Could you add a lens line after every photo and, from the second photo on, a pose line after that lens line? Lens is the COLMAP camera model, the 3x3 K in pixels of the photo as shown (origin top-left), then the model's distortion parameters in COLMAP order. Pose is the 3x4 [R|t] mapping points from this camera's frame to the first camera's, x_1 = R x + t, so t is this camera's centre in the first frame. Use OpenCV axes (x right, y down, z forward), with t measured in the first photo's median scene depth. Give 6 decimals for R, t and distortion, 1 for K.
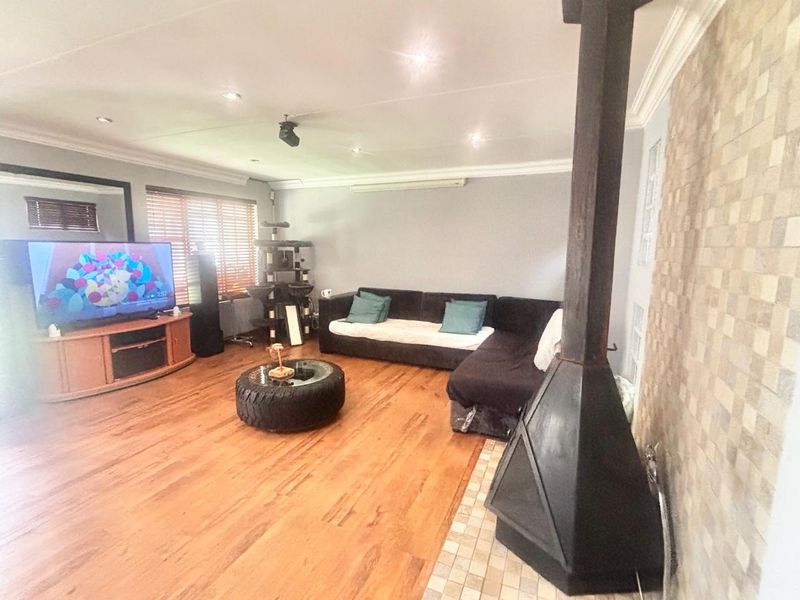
lens RADIAL K [[365.8, 0, 400.0], [0, 365.8, 300.0], [0, 0, 1]] dist [0.002176, 0.000544]
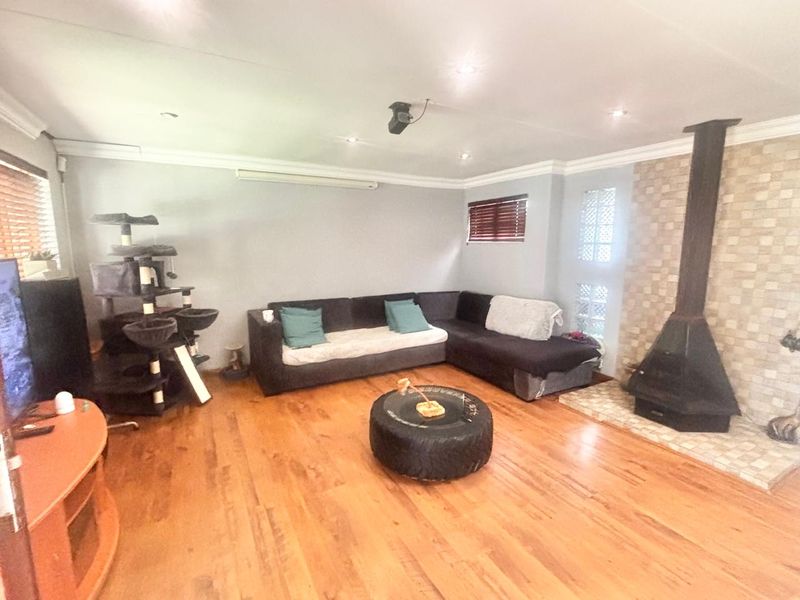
lens RADIAL K [[365.8, 0, 400.0], [0, 365.8, 300.0], [0, 0, 1]] dist [0.002176, 0.000544]
pose [[0.624628, -0.129988, 0.770028, -0.629070], [0.122782, 0.990132, 0.067546, -0.070731], [-0.771210, 0.052354, 0.634425, 0.332811]]
